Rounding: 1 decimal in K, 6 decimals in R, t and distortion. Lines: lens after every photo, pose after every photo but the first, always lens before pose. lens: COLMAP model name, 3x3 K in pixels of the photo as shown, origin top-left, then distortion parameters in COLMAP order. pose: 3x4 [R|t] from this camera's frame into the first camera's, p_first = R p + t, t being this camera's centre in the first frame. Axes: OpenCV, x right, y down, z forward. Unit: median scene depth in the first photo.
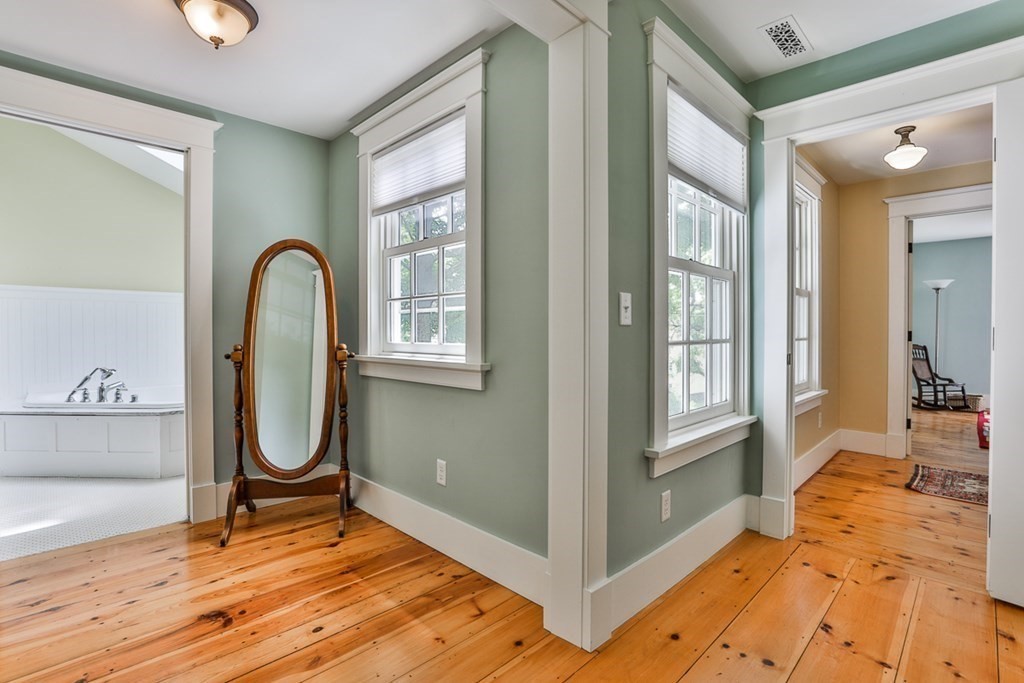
lens RADIAL K [[472.2, 0, 514.6], [0, 472.2, 338.0], [0, 0, 1]] dist [-0.044306, 0.011405]
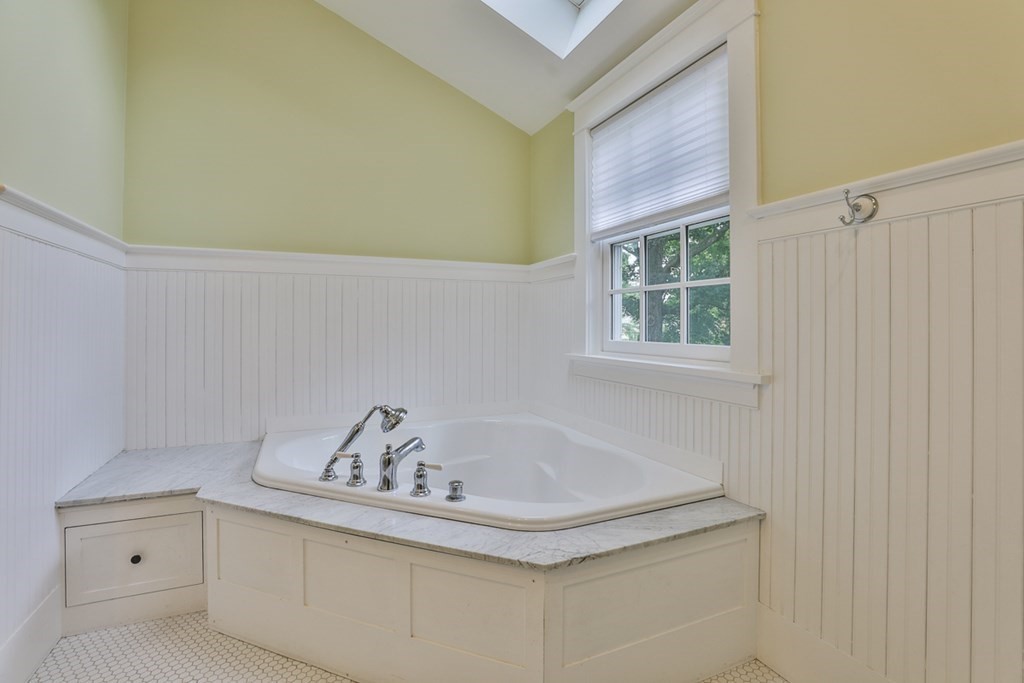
lens RADIAL K [[472.2, 0, 514.6], [0, 472.2, 338.0], [0, 0, 1]] dist [-0.044306, 0.011405]
pose [[0.933645, 0.017064, -0.357794, -0.611655], [-0.014346, 0.999845, 0.010249, -0.013444], [0.357914, -0.004436, 0.933744, 0.607067]]
